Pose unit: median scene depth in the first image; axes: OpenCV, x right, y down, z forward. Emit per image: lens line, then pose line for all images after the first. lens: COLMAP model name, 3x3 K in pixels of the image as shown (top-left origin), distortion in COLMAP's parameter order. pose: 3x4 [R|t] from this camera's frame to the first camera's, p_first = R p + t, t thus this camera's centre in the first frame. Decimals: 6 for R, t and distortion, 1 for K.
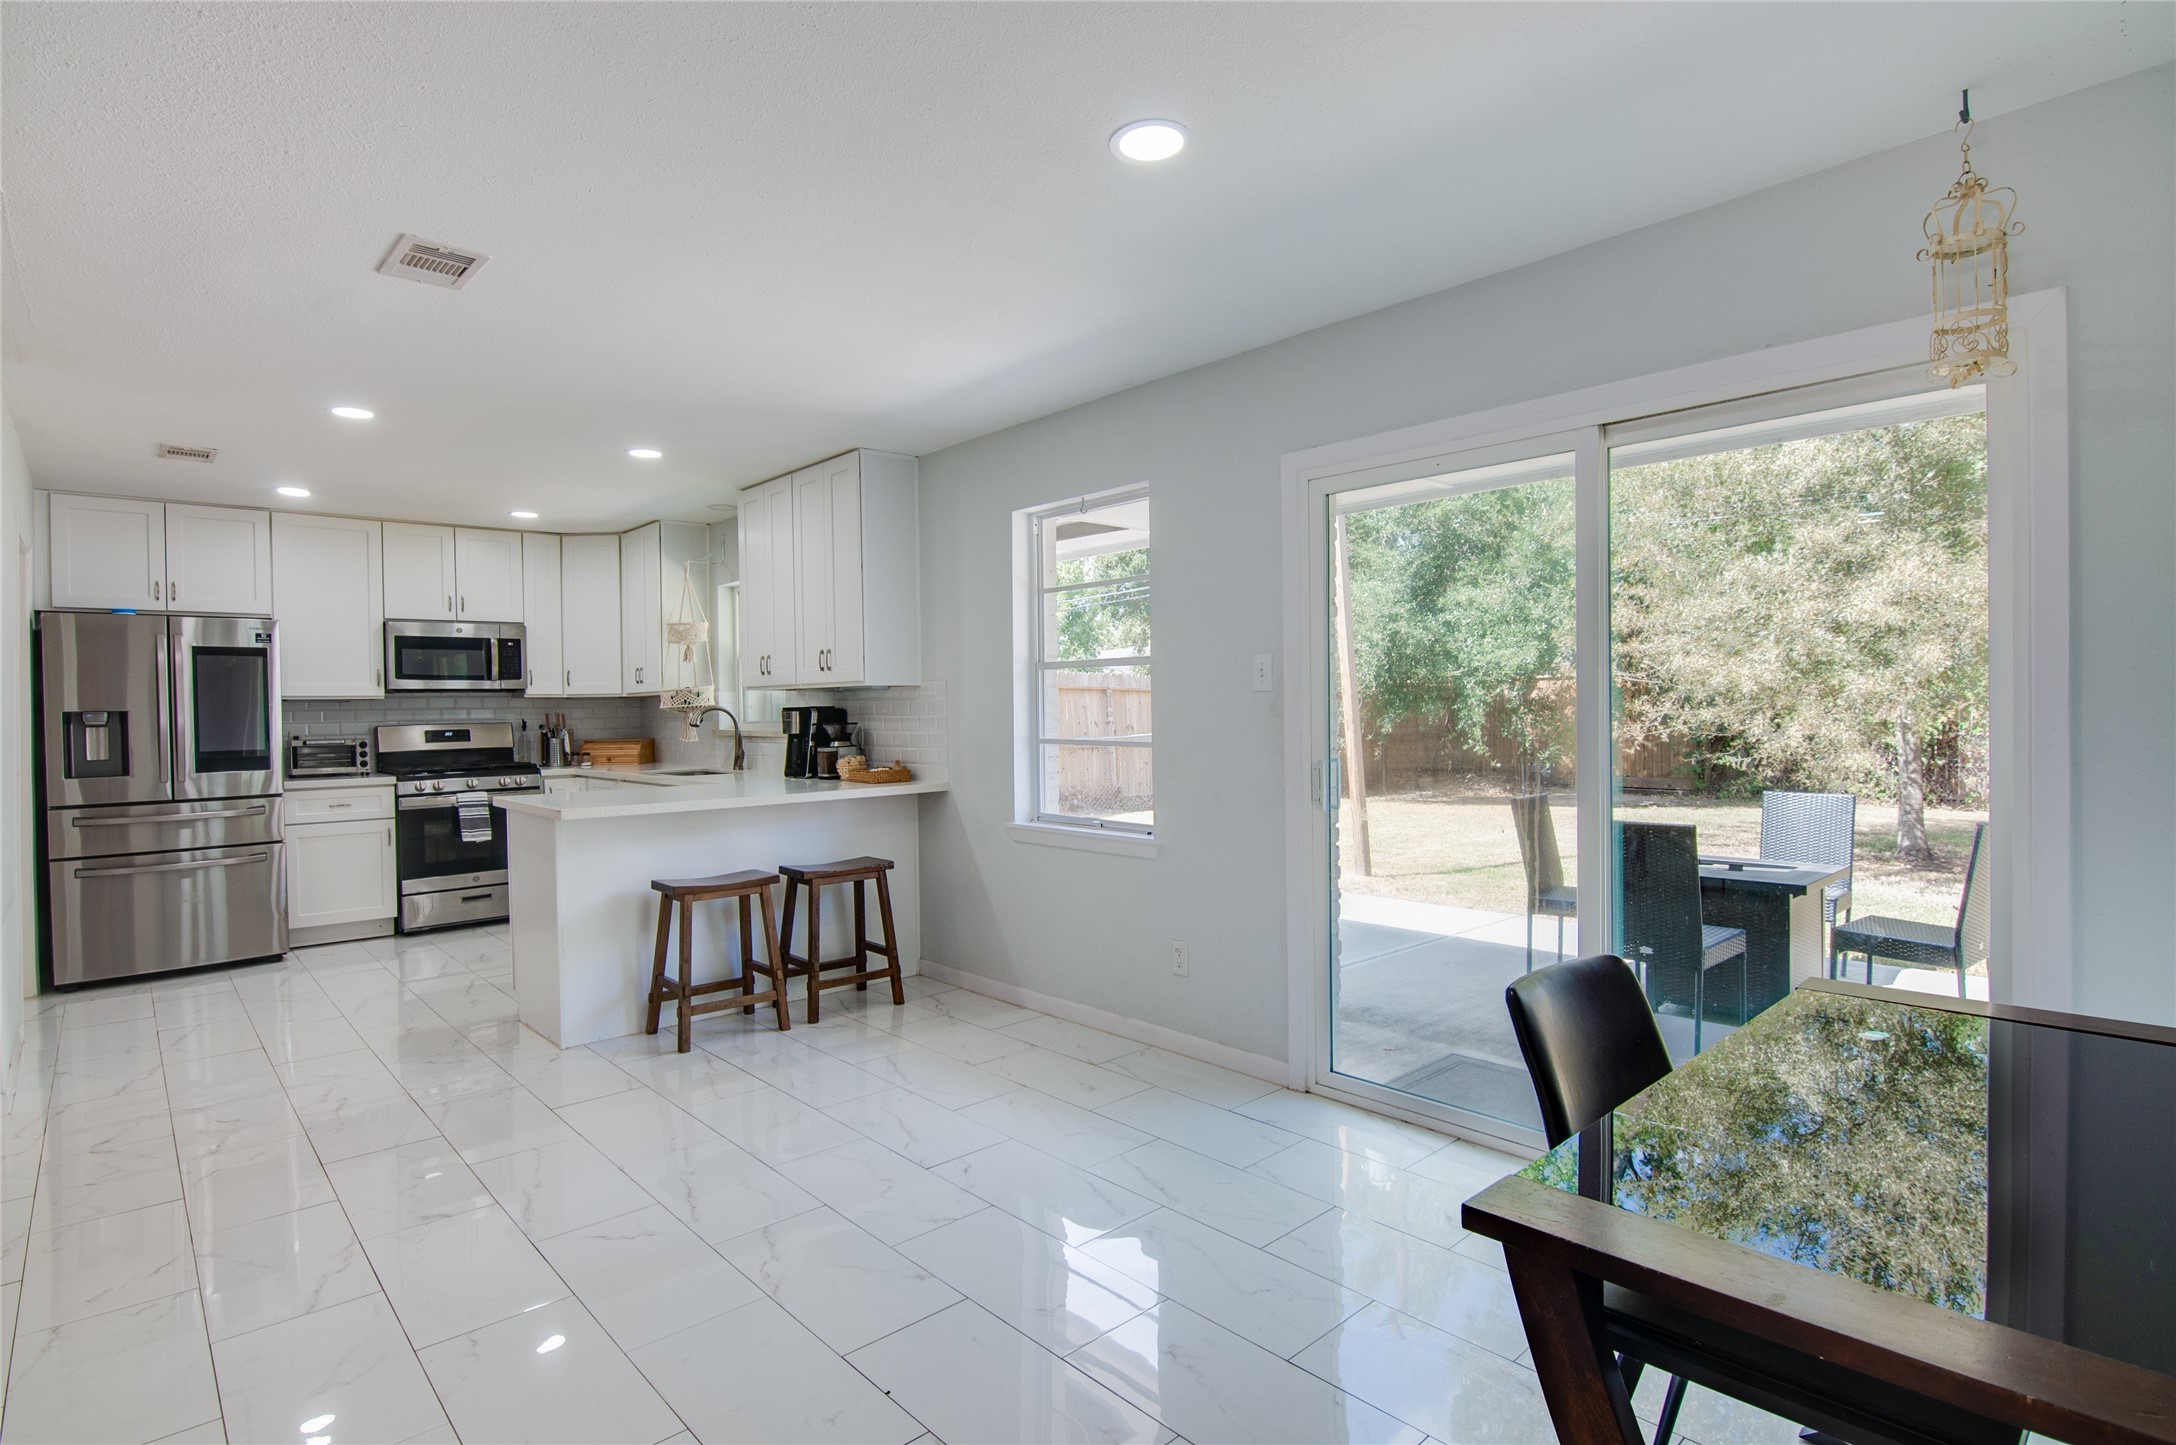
lens RADIAL K [[1077.6, 0, 1081.6], [0, 1077.6, 715.6], [0, 0, 1]] dist [-0.012442, -0.004073]
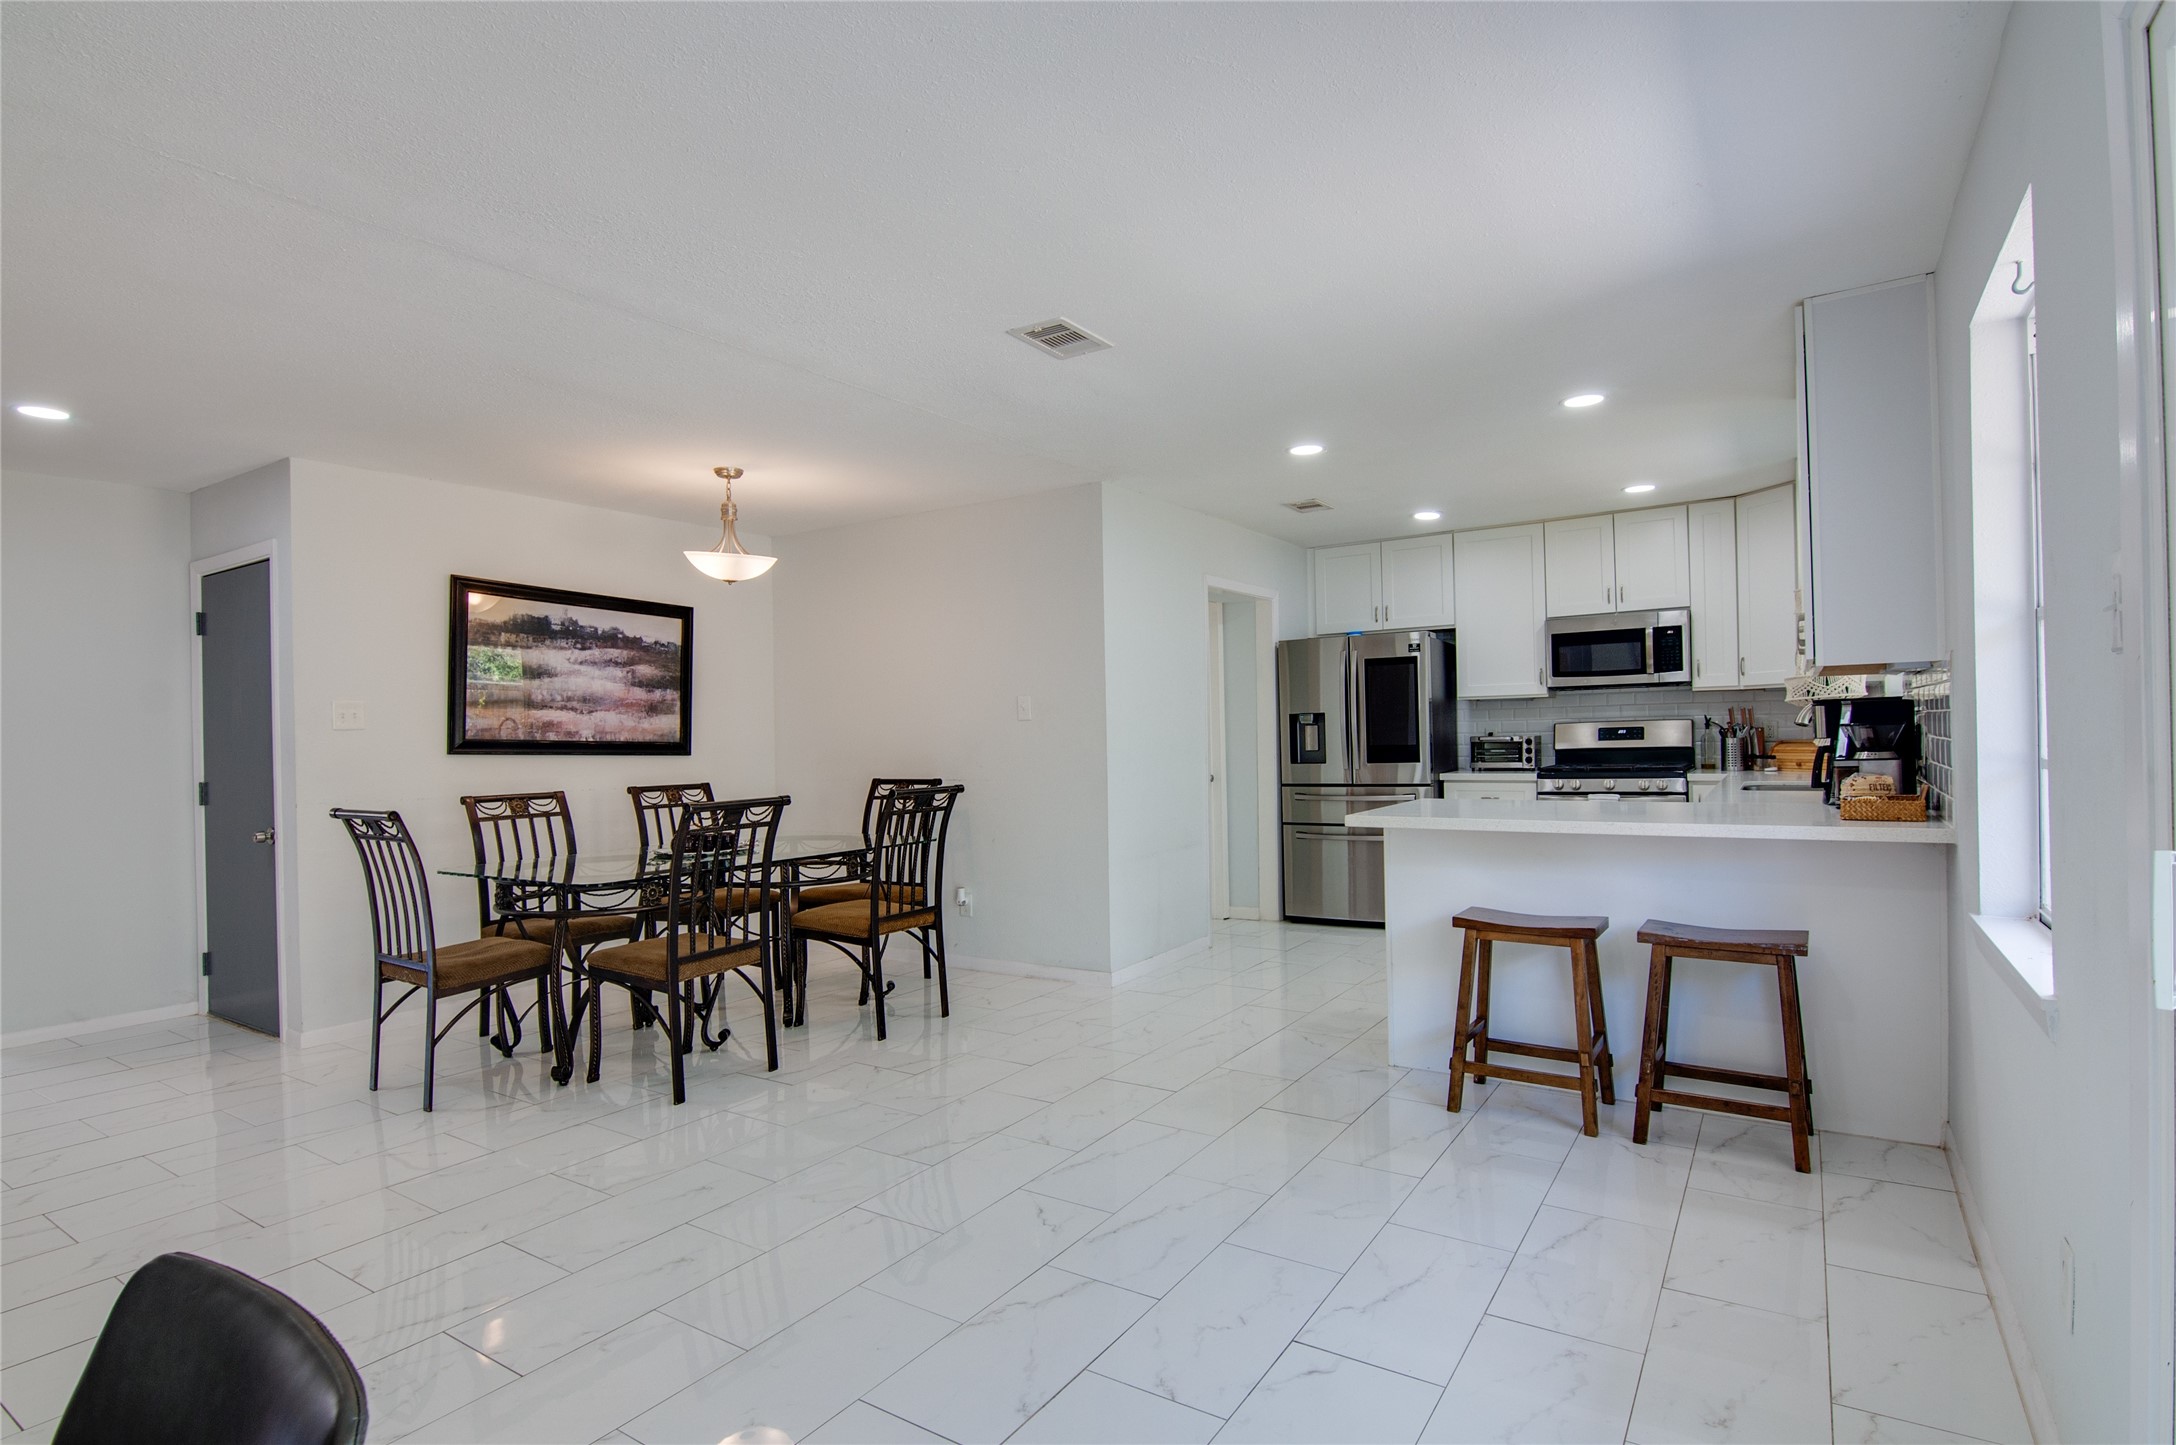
lens RADIAL K [[1077.6, 0, 1069.1], [0, 1077.6, 719.2], [0, 0, 1]] dist [-0.012442, -0.004073]
pose [[0.241007, -0.000599, -0.970523, 0.248346], [0.015296, 0.999878, 0.003181, -0.004967], [0.970403, -0.015612, 0.240986, 0.330980]]
